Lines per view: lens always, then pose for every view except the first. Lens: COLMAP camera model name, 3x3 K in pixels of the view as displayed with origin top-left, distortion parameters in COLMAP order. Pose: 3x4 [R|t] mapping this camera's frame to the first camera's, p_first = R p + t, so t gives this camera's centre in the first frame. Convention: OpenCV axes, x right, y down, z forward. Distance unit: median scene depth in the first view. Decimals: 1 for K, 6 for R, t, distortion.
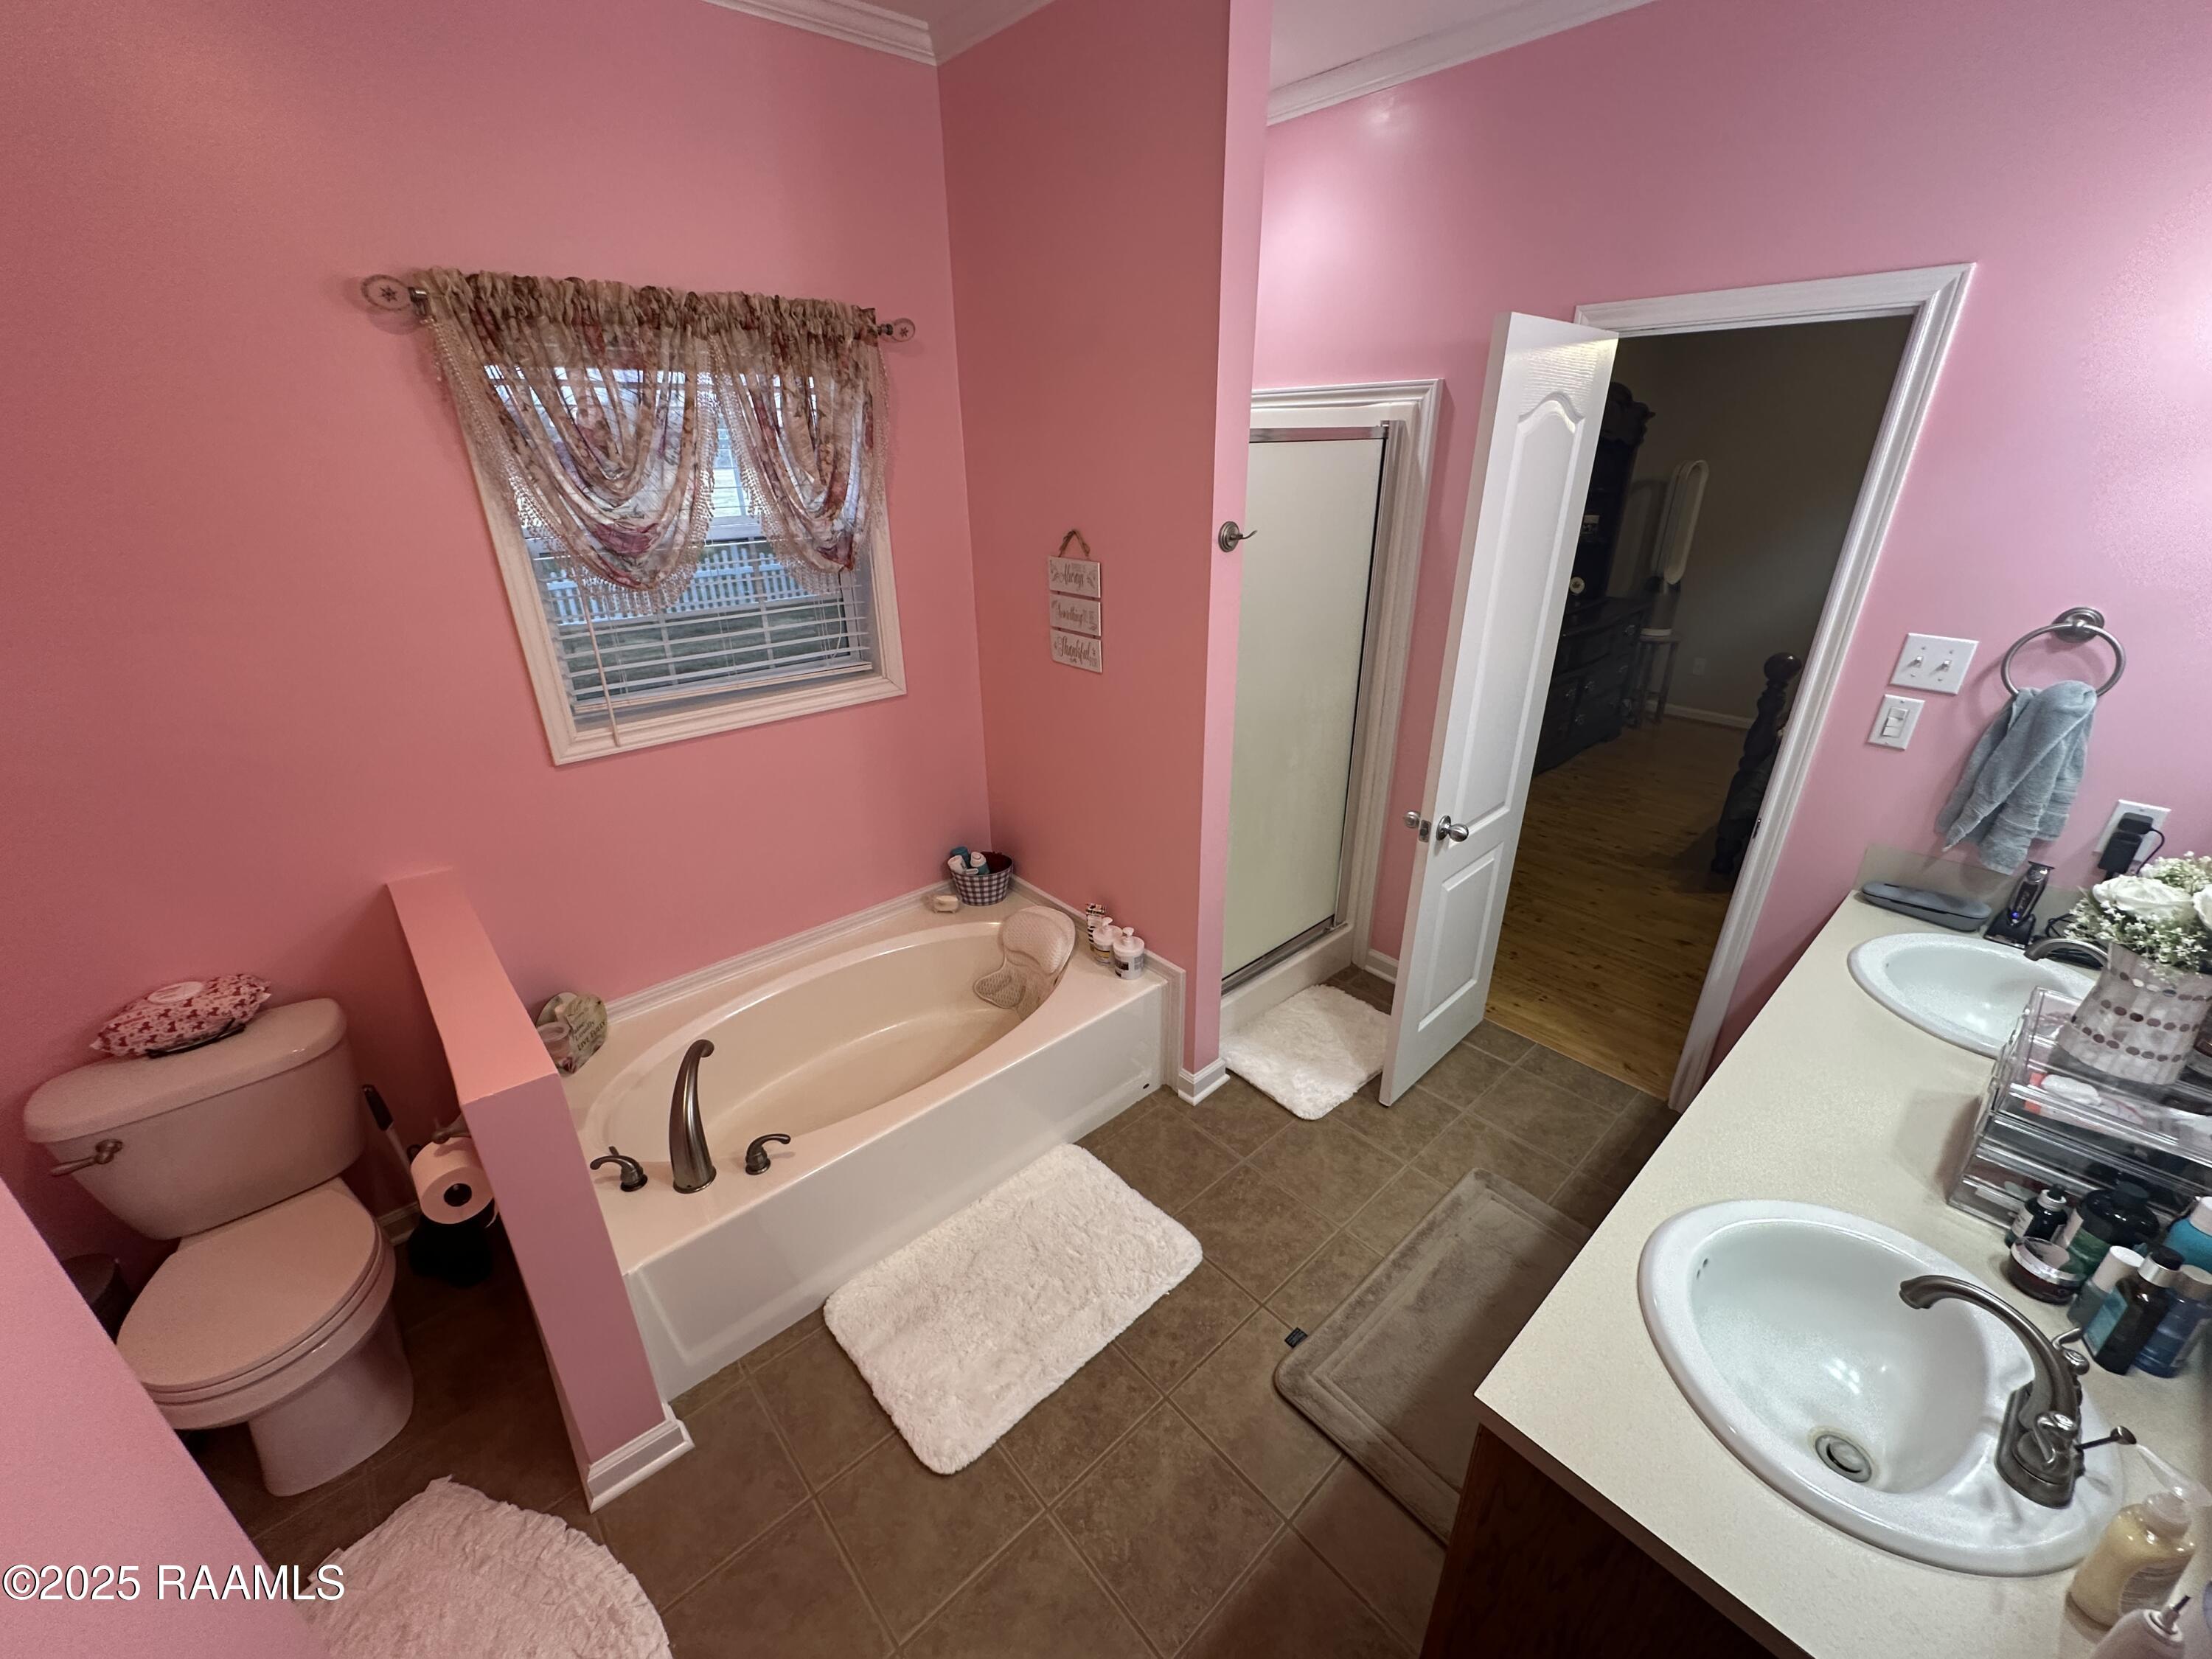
lens RADIAL K [[878.6, 0, 1106.0], [0, 878.6, 829.5], [0, 0, 1]] dist [-0.000388, -0.000432]
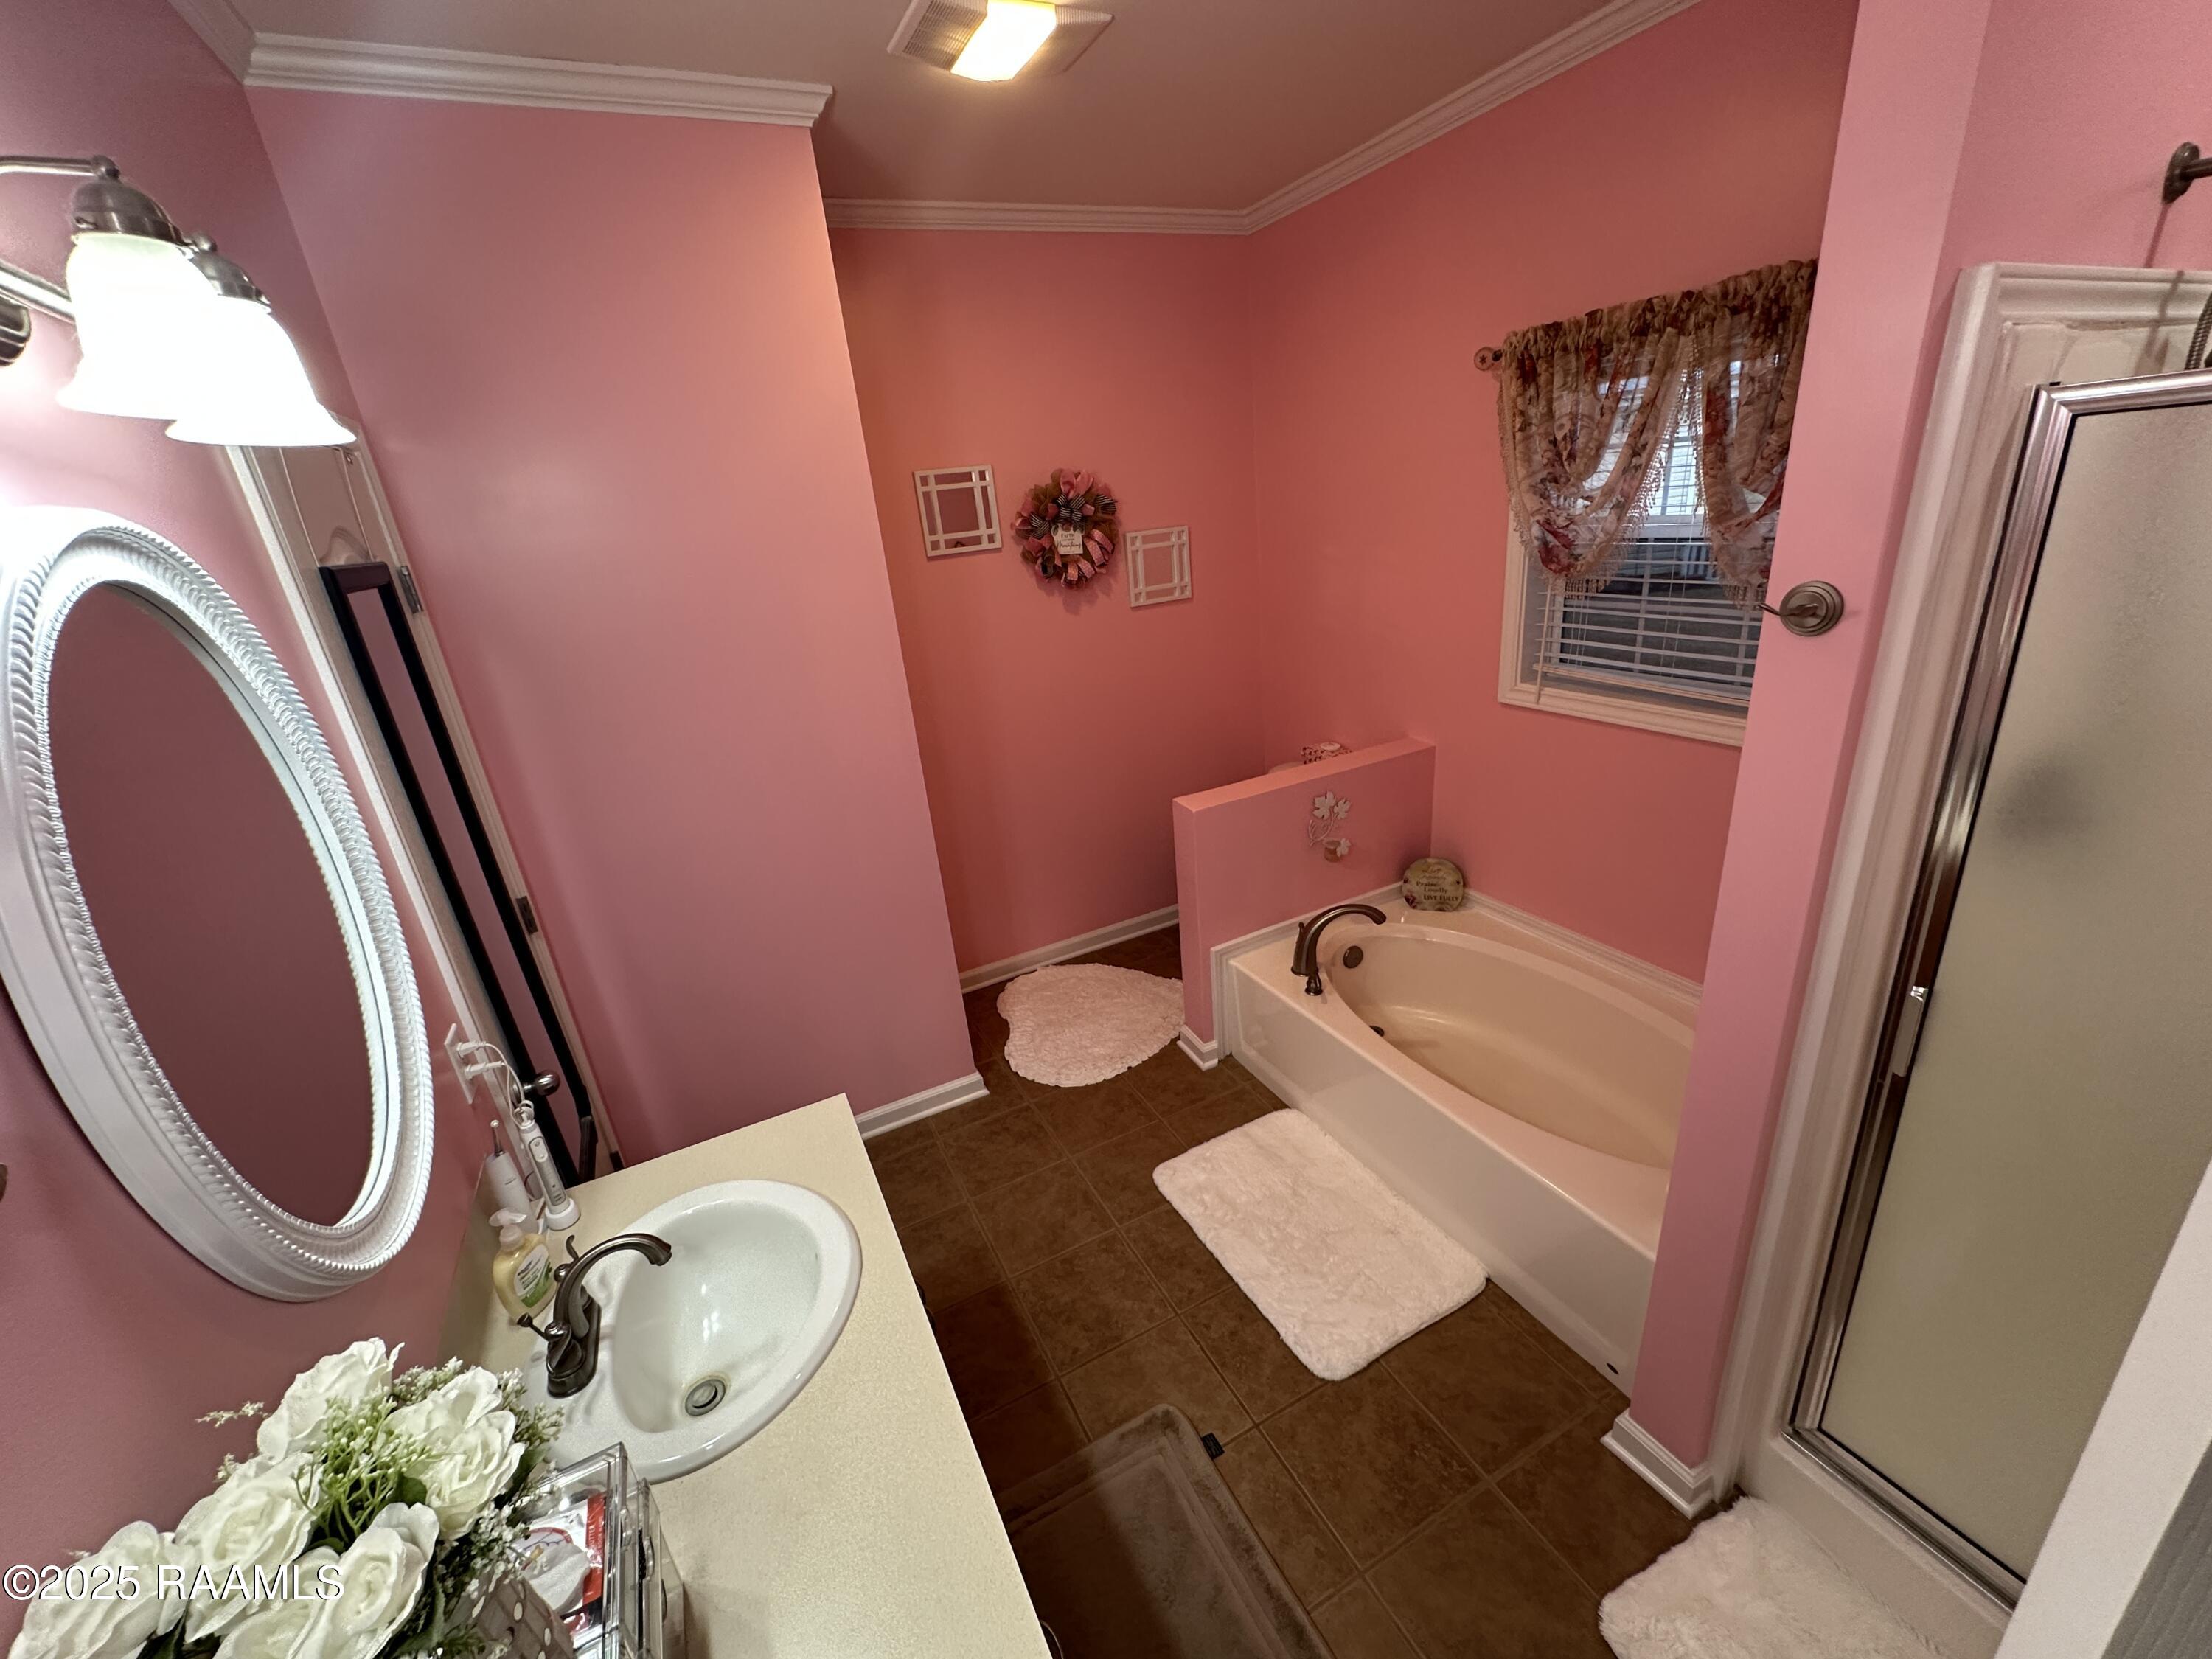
lens RADIAL K [[891.3, 0, 1106.0], [0, 891.3, 829.5], [0, 0, 1]] dist [-0.001514, -0.000239]
pose [[-0.262334, 0.365905, -0.892913, 0.766373], [-0.299451, 0.848772, 0.435793, -0.311795], [0.917338, 0.381708, -0.113091, 0.688961]]
